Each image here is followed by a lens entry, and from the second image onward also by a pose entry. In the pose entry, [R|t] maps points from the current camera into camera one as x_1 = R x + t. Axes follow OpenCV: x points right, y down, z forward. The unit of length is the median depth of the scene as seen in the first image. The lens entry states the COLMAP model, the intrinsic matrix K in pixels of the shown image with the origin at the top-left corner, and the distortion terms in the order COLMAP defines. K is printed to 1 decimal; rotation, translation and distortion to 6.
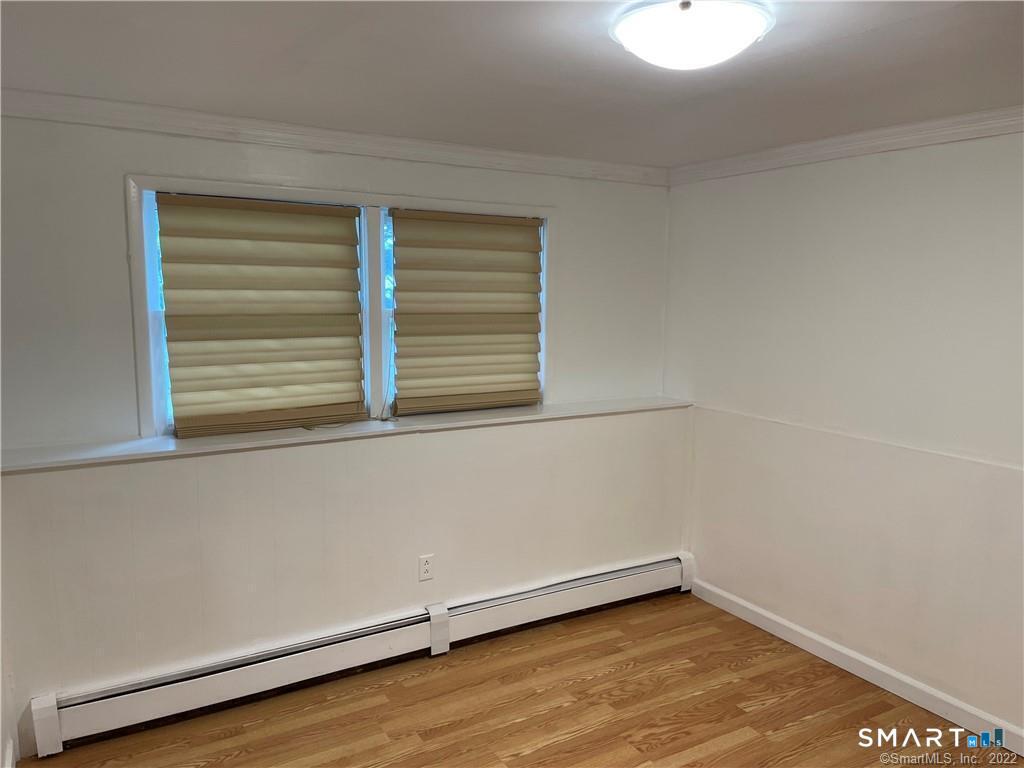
lens RADIAL K [[776.2, 0, 504.4], [0, 776.2, 401.5], [0, 0, 1]] dist [0.051072, -0.038382]
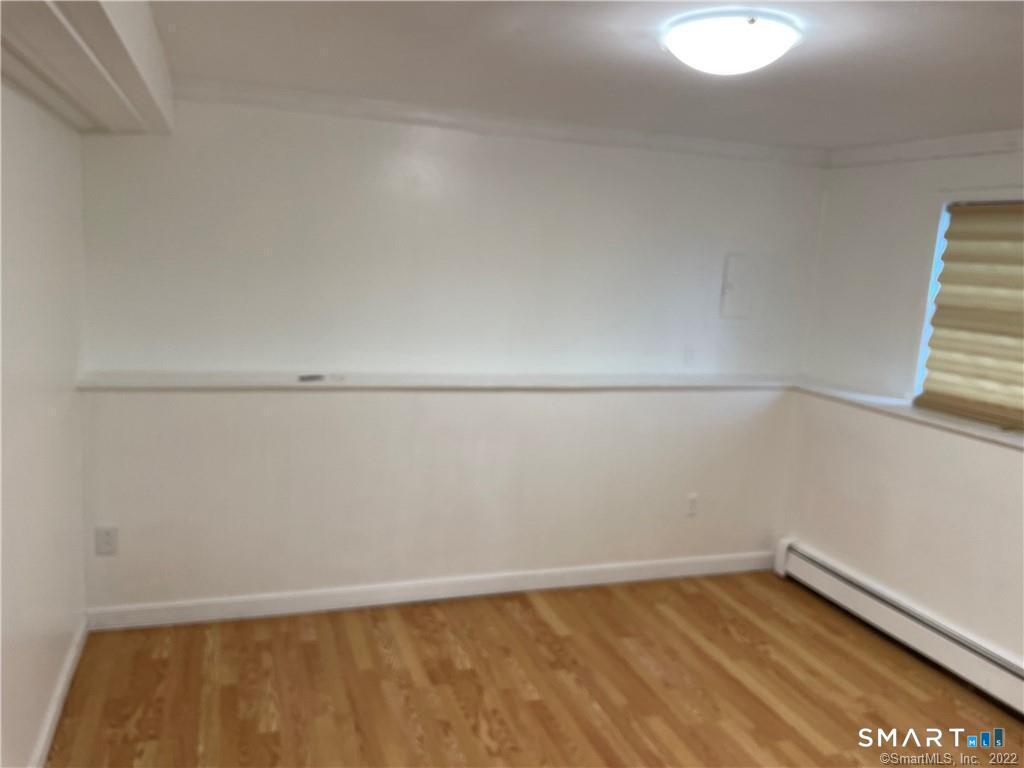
lens RADIAL K [[776.2, 0, 511.1], [0, 776.2, 382.9], [0, 0, 1]] dist [0.051072, -0.038382]
pose [[-0.152794, 0.152126, -0.976479, 0.865858], [-0.224039, 0.957024, 0.184151, -0.069659], [0.962528, 0.246906, -0.112145, 0.527637]]
